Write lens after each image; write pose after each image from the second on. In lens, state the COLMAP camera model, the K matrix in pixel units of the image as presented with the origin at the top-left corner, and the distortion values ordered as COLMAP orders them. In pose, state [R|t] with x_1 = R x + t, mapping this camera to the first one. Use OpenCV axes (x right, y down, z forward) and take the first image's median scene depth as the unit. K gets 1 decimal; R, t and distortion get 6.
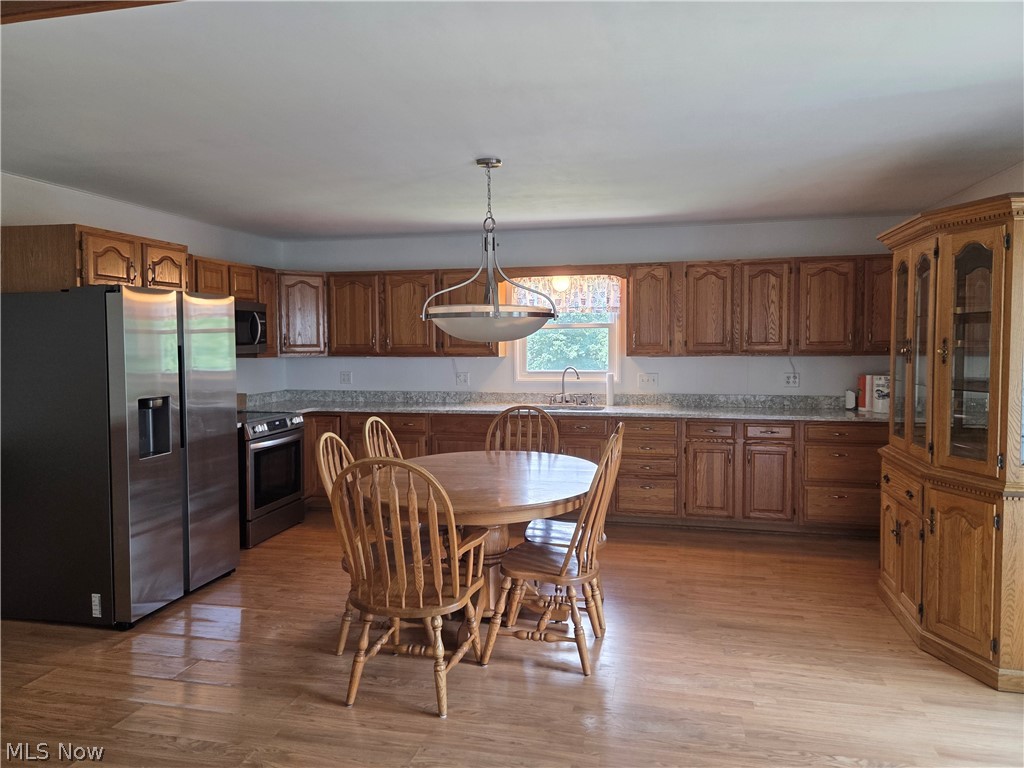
lens RADIAL K [[681.1, 0, 509.0], [0, 681.1, 380.6], [0, 0, 1]] dist [0.074786, -0.049835]
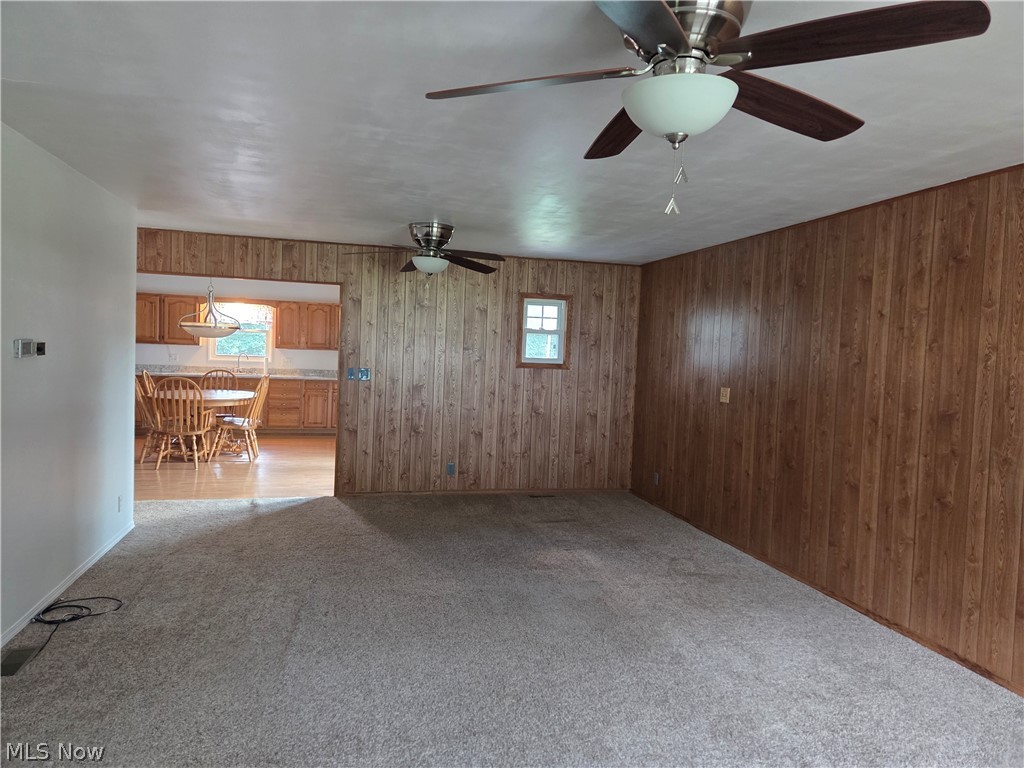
lens RADIAL K [[669.1, 0, 512.8], [0, 669.1, 373.1], [0, 0, 1]] dist [0.039625, -0.000226]
pose [[0.883762, 0.023816, 0.467329, -0.124321], [-0.018751, 0.999704, -0.015488, 0.052971], [-0.467560, 0.004925, 0.883948, -1.021137]]
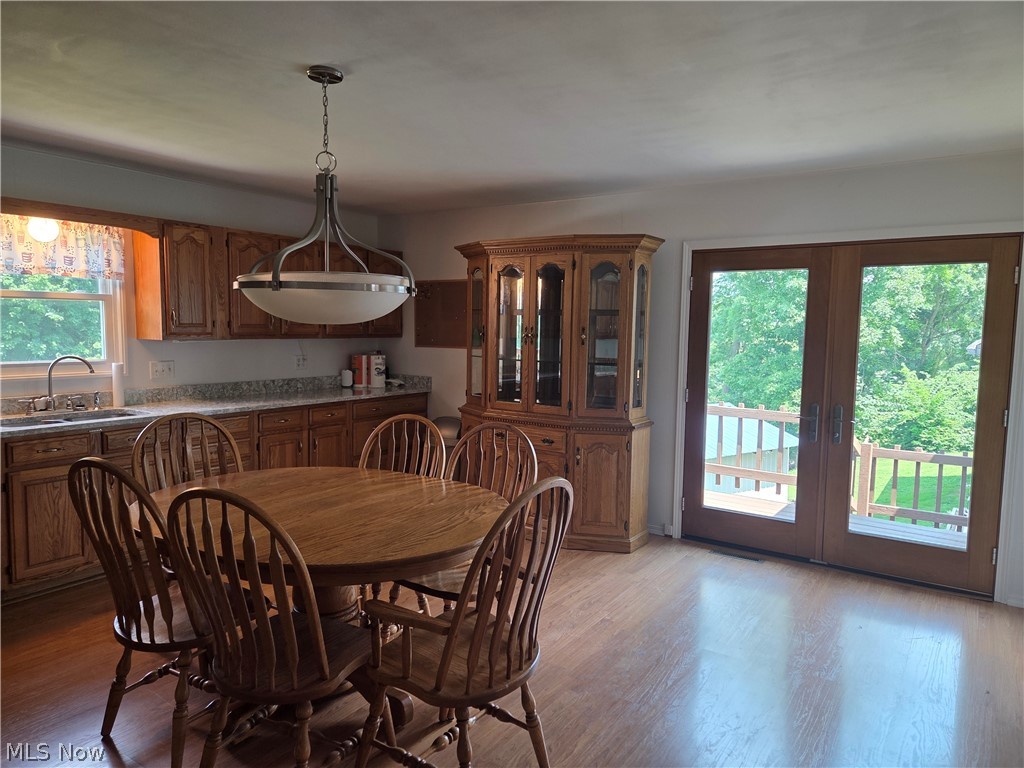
lens RADIAL K [[689.5, 0, 509.2], [0, 689.5, 393.0], [0, 0, 1]] dist [0.074750, -0.048047]
pose [[0.375307, -0.082840, 0.923191, -0.429918], [0.036900, 0.996544, 0.074420, -0.021269], [-0.926166, 0.006136, 0.377067, 0.352384]]
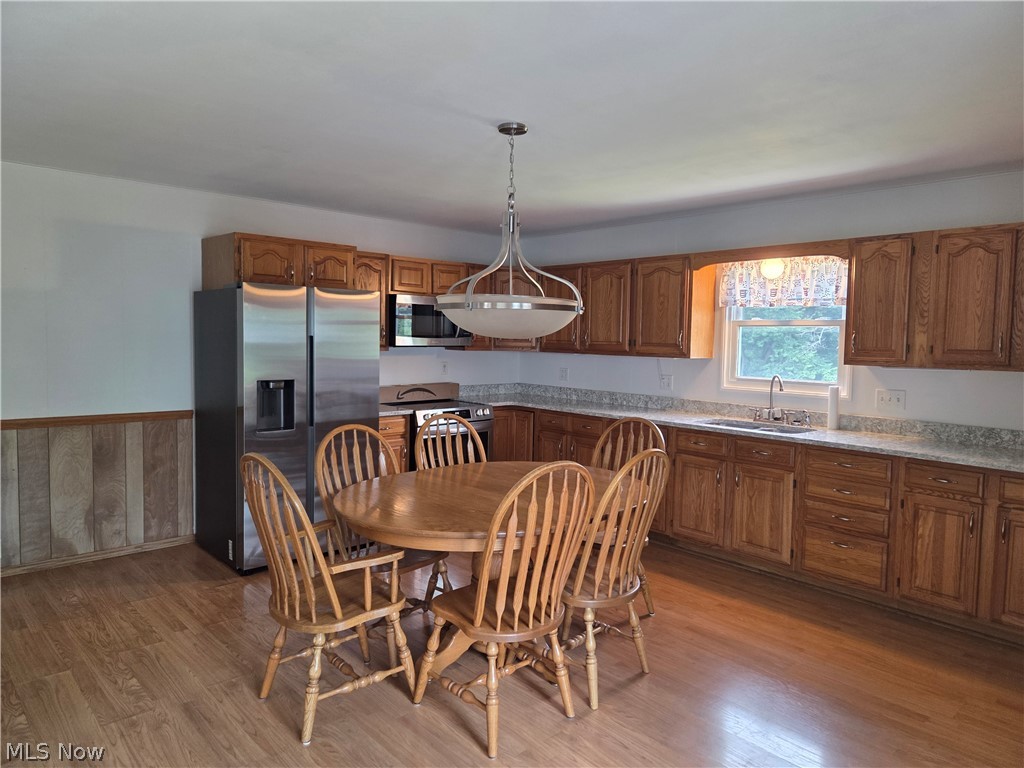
lens RADIAL K [[678.8, 0, 531.0], [0, 678.8, 385.2], [0, 0, 1]] dist [0.074051, -0.051342]
pose [[0.828122, 0.062563, -0.557045, 0.319284], [-0.056614, 0.998006, 0.027924, -0.015567], [0.557681, 0.008412, 0.830013, 0.200996]]
